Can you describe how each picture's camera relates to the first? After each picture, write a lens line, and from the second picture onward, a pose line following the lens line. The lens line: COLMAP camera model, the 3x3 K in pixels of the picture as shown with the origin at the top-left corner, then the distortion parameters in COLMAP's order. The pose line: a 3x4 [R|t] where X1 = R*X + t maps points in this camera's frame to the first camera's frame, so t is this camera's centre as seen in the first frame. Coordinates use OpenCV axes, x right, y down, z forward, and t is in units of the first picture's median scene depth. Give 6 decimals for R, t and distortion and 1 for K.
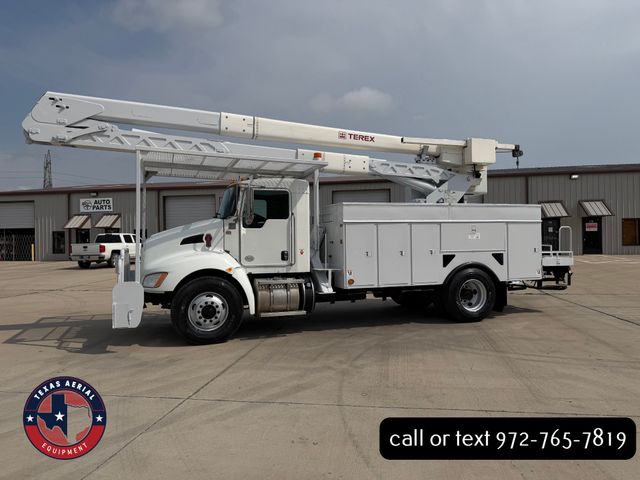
lens RADIAL K [[448.9, 0, 320.0], [0, 448.9, 240.0], [0, 0, 1]] dist [0.101513, -0.139342]
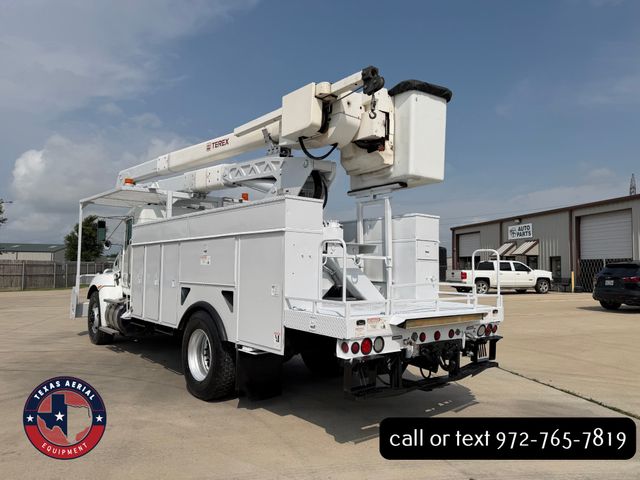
lens RADIAL K [[447.5, 0, 314.1], [0, 447.5, 243.5], [0, 0, 1]] dist [0.105726, -0.138560]
pose [[0.350788, -0.033800, -0.935845, 1.025172], [-0.017968, 0.998922, -0.042813, -0.008441], [0.936282, 0.031833, 0.349803, 0.961166]]
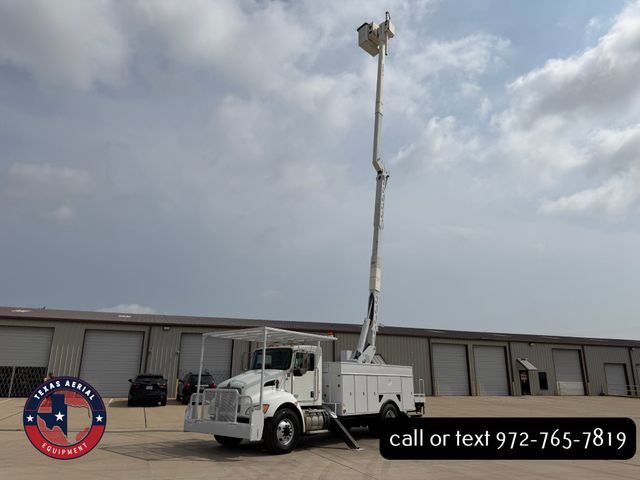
lens RADIAL K [[448.9, 0, 320.0], [0, 448.9, 240.0], [0, 0, 1]] dist [0.101513, -0.139342]
pose [[0.863185, 0.171793, 0.474761, -0.882417], [-0.025370, 0.953902, -0.299046, -0.008497], [-0.504249, 0.246087, 0.827752, -0.501522]]
